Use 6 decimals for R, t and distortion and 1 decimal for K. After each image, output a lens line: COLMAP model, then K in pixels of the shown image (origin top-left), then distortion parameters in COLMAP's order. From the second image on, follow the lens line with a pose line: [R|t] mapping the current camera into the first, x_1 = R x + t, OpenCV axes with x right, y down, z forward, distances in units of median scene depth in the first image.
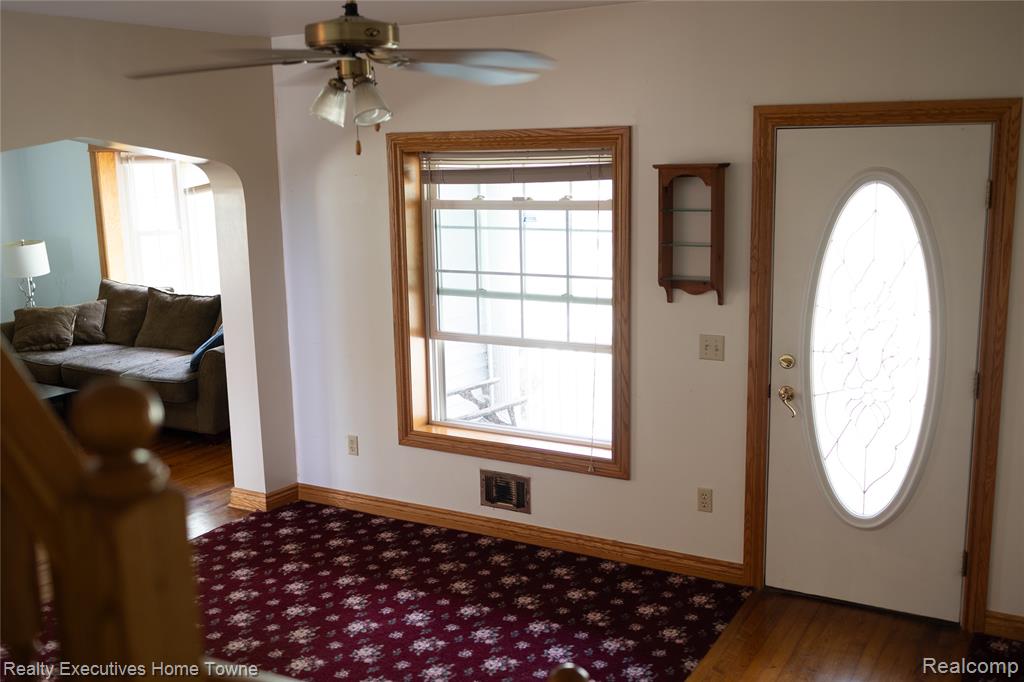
lens RADIAL K [[1006.6, 0, 515.9], [0, 1006.6, 335.0], [0, 0, 1]] dist [0.011794, 0.000000]
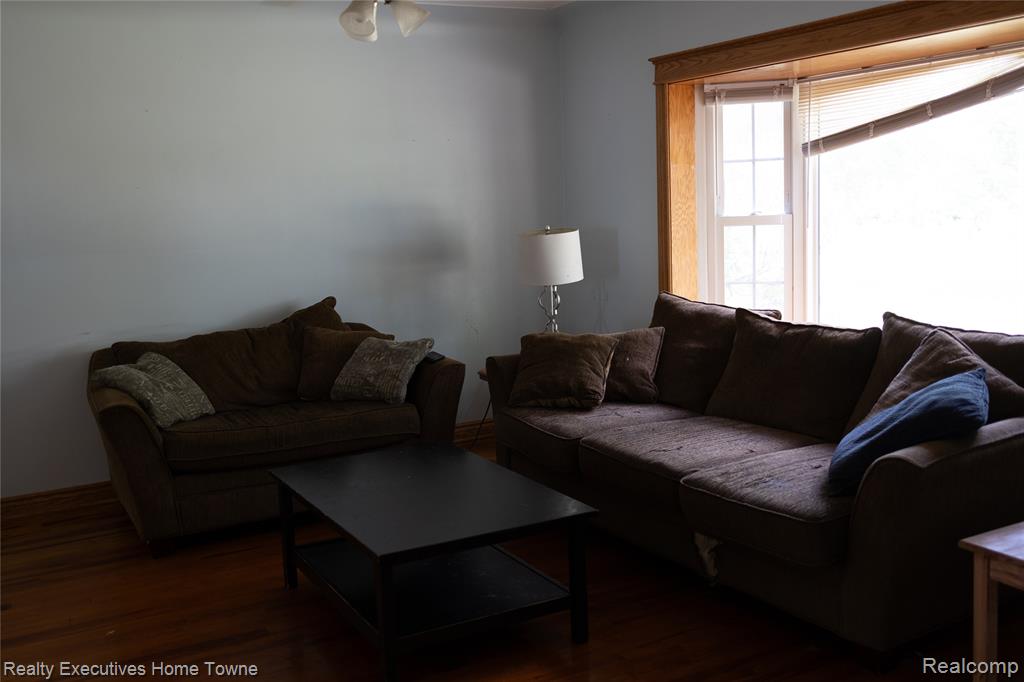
lens RADIAL K [[1006.6, 0, 515.6], [0, 1006.6, 337.5], [0, 0, 1]] dist [0.011794, 0.000000]
pose [[0.862068, 0.056955, -0.503582, -0.191586], [-0.076081, 0.996948, -0.017487, -0.012623], [0.501050, 0.053388, 0.863770, 0.466582]]
